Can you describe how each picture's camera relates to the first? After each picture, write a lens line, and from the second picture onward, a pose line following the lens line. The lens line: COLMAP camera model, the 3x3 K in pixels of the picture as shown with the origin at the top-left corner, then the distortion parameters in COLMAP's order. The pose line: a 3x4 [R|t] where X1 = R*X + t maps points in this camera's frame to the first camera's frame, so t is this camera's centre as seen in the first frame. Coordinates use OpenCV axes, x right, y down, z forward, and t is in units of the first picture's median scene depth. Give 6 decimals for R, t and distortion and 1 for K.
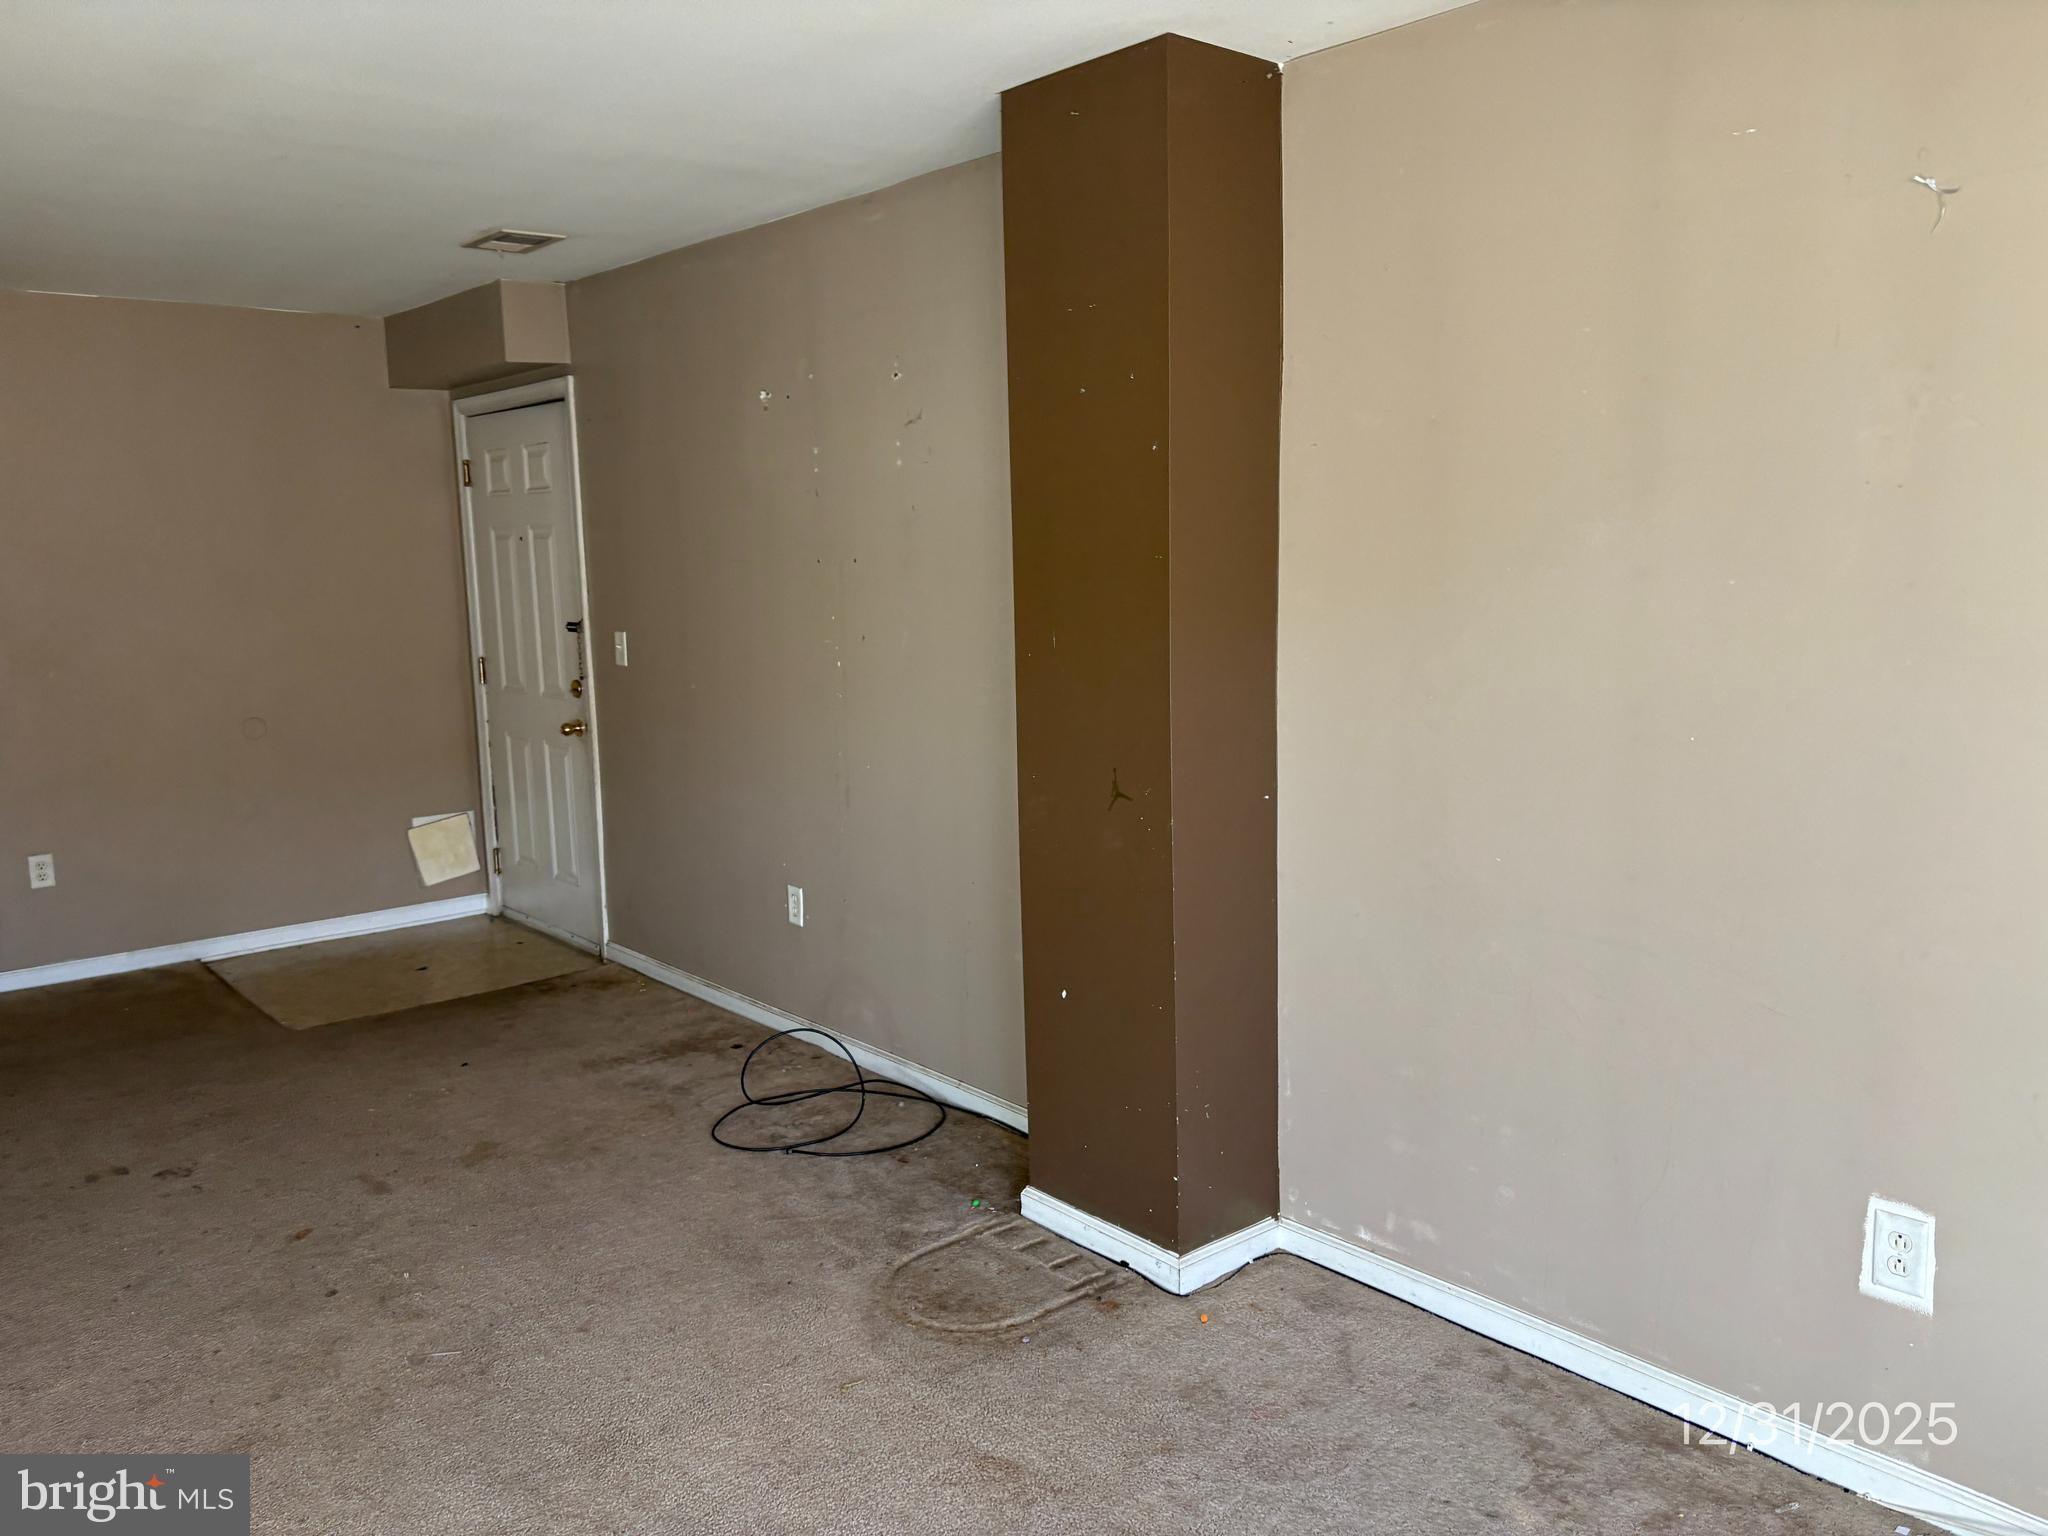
lens RADIAL K [[1555.1, 0, 1023.1], [0, 1555.1, 779.0], [0, 0, 1]] dist [0.030096, -0.020918]
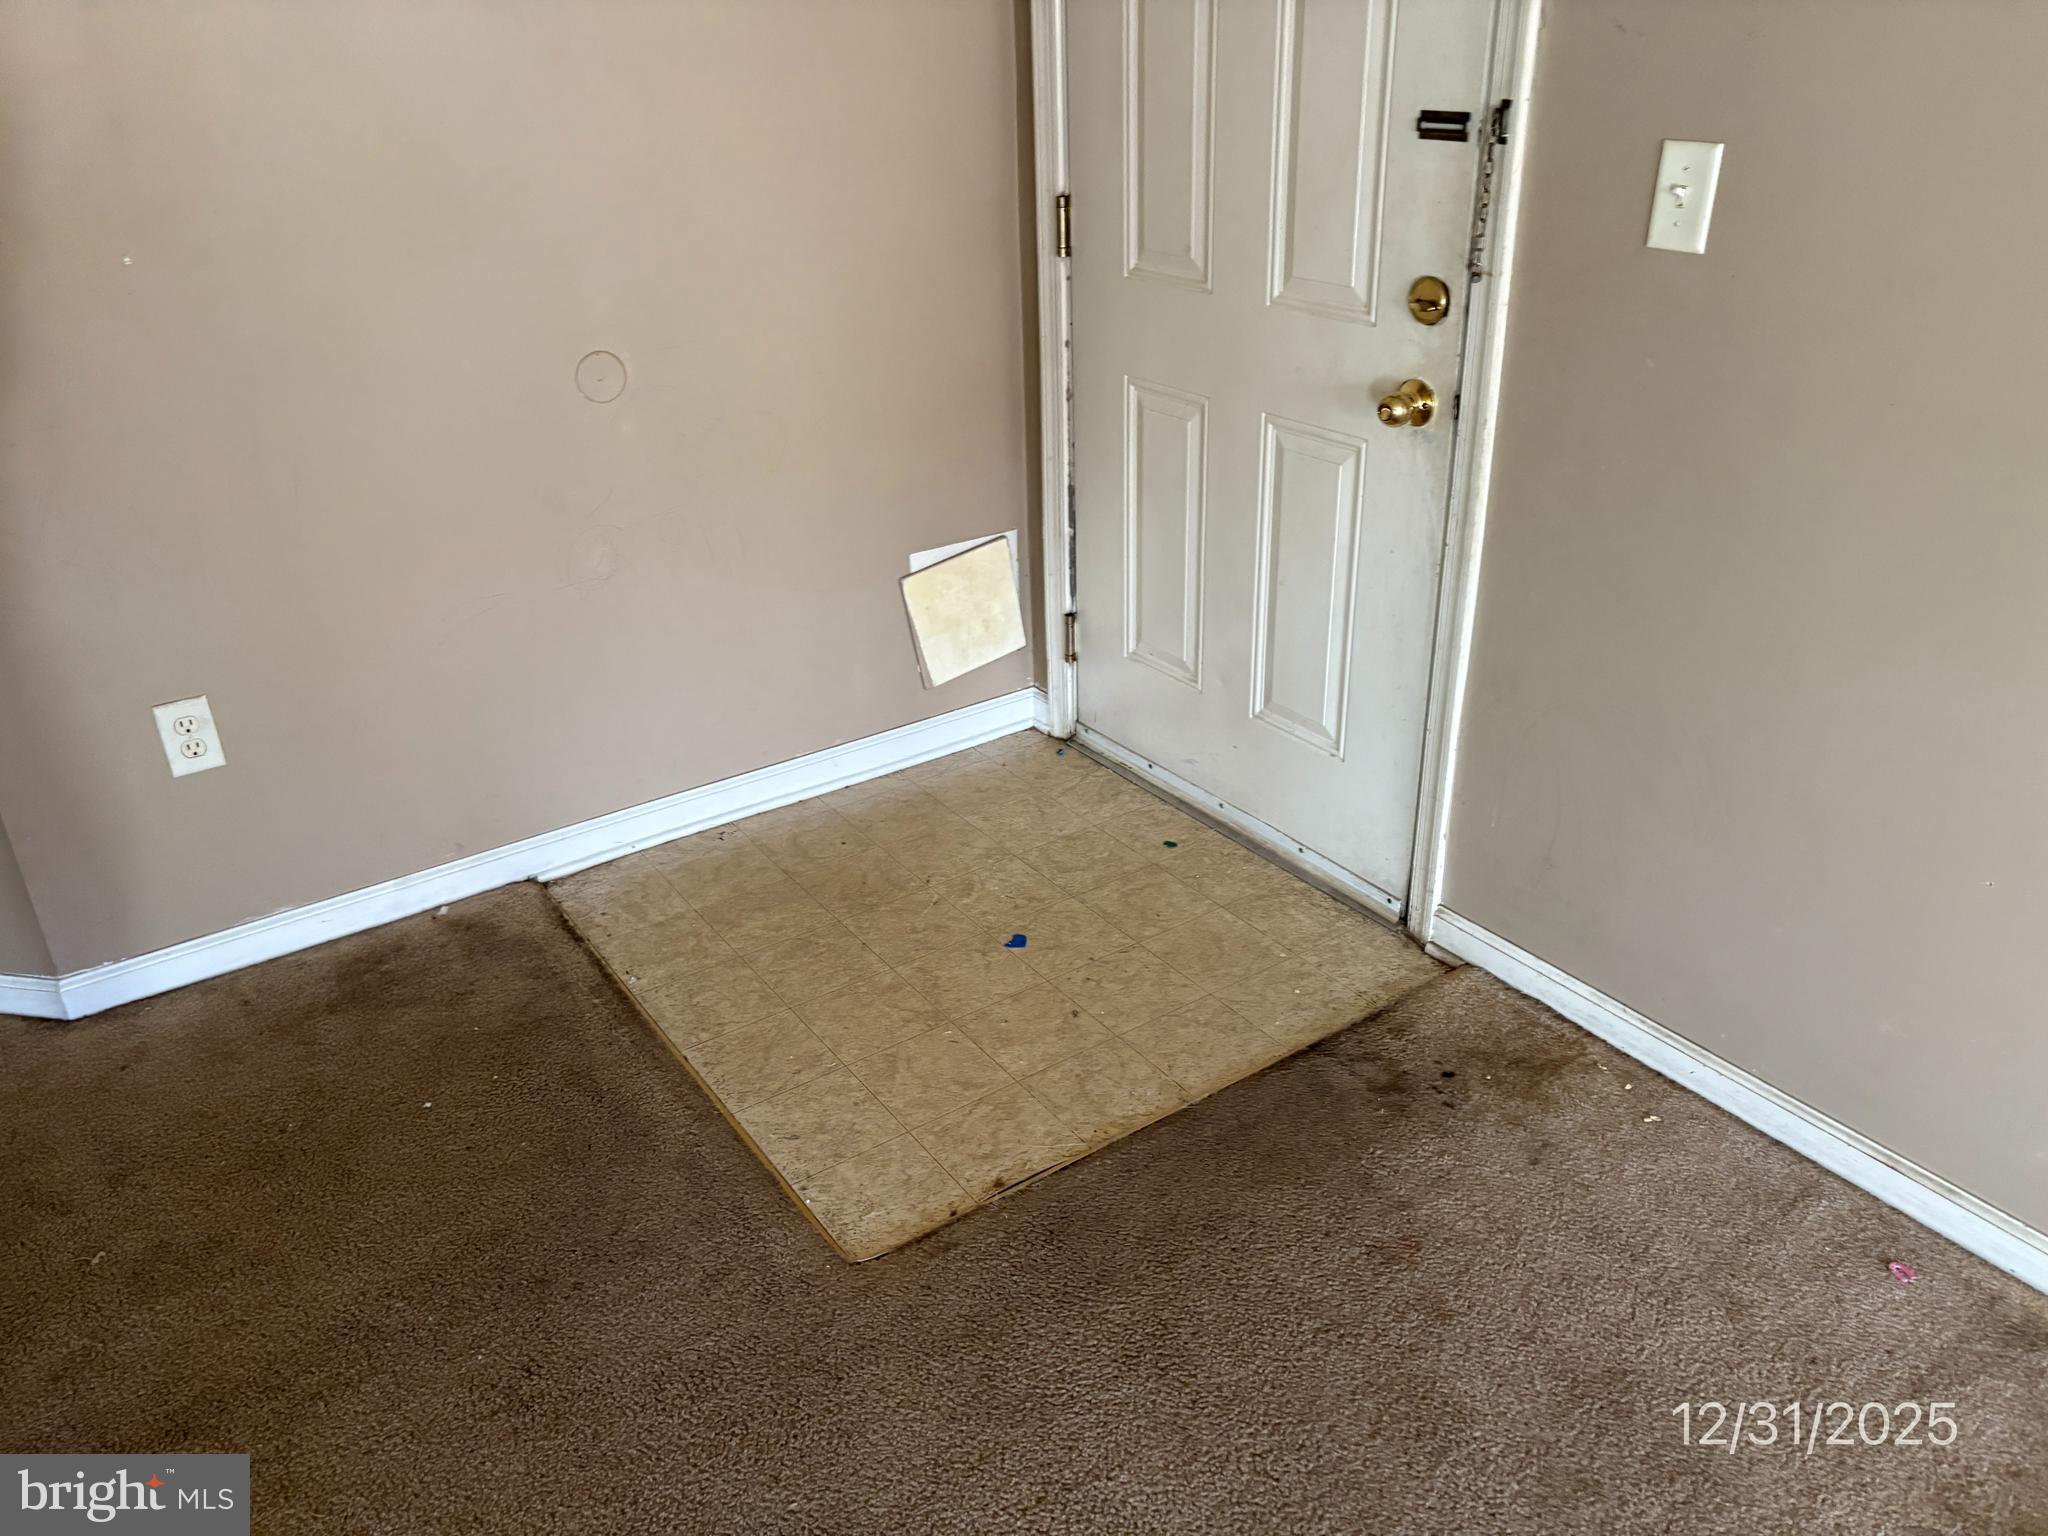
lens RADIAL K [[1555.1, 0, 1023.1], [0, 1555.1, 779.0], [0, 0, 1]] dist [0.030096, -0.020918]
pose [[0.994971, 0.035586, -0.093632, -0.335921], [-0.004347, 0.949224, 0.314571, -0.064798], [0.100072, -0.312582, 0.944605, 0.577146]]
